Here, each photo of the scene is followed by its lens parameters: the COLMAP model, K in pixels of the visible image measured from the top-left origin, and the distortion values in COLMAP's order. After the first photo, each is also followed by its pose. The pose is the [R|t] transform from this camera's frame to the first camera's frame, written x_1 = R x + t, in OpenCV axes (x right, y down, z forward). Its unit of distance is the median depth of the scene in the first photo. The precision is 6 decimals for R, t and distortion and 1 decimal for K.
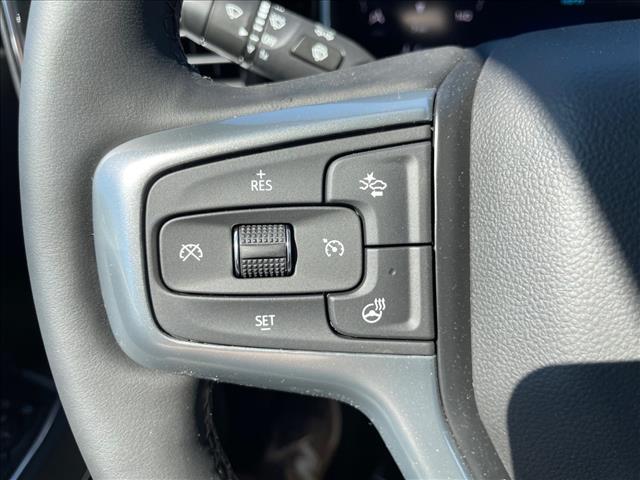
lens RADIAL K [[484.9, 0, 320.0], [0, 484.9, 240.0], [0, 0, 1]] dist [0.090956, -0.129756]
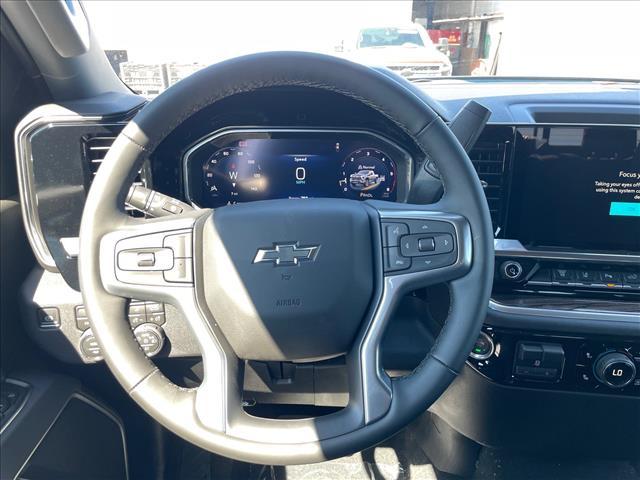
lens RADIAL K [[484.9, 0, 320.0], [0, 484.9, 240.0], [0, 0, 1]] dist [0.090956, -0.129756]
pose [[0.983483, -0.013045, 0.180527, 0.533806], [0.059159, 0.965786, -0.252504, 0.921737], [-0.171057, 0.259013, 0.950606, -2.944815]]
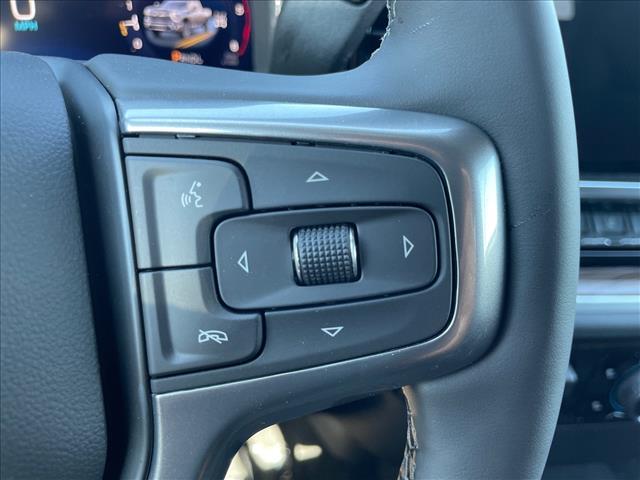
lens RADIAL K [[493.8, 0, 334.9], [0, 493.8, 238.3], [0, 0, 1]] dist [0.093269, -0.133369]
pose [[0.905823, -0.119135, 0.406560, 1.699787], [0.133721, 0.990990, -0.007541, 0.021781], [-0.401998, 0.061197, 0.913593, -0.275591]]
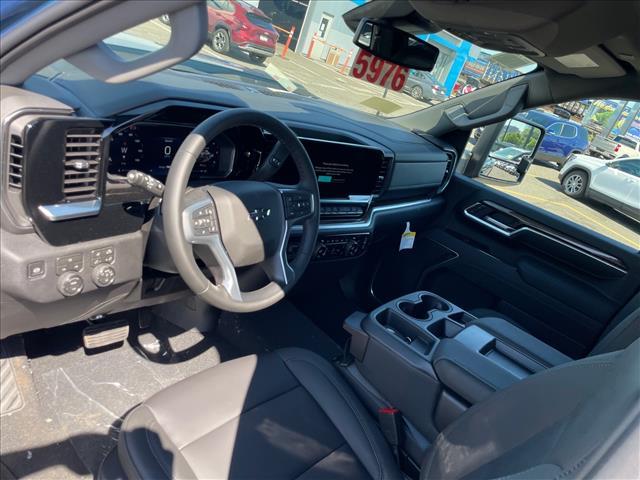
lens RADIAL K [[484.9, 0, 320.0], [0, 484.9, 240.0], [0, 0, 1]] dist [0.090956, -0.129756]
pose [[0.462345, -0.150488, 0.873836, -5.471743], [0.204005, 0.977109, 0.060334, 0.200012], [-0.862913, 0.150372, 0.482462, -3.857994]]
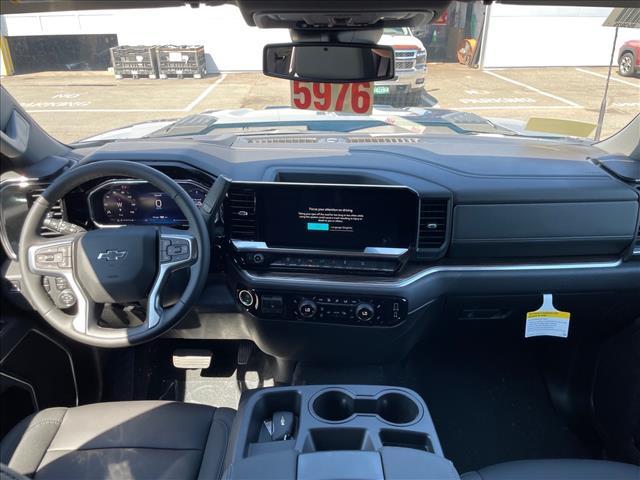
lens RADIAL K [[493.8, 0, 334.9], [0, 493.8, 238.3], [0, 0, 1]] dist [0.093269, -0.133369]
pose [[0.981656, -0.031024, 0.188120, 3.100127], [0.070235, 0.976128, -0.205527, 1.817770], [-0.177253, 0.214970, 0.960401, -8.293483]]
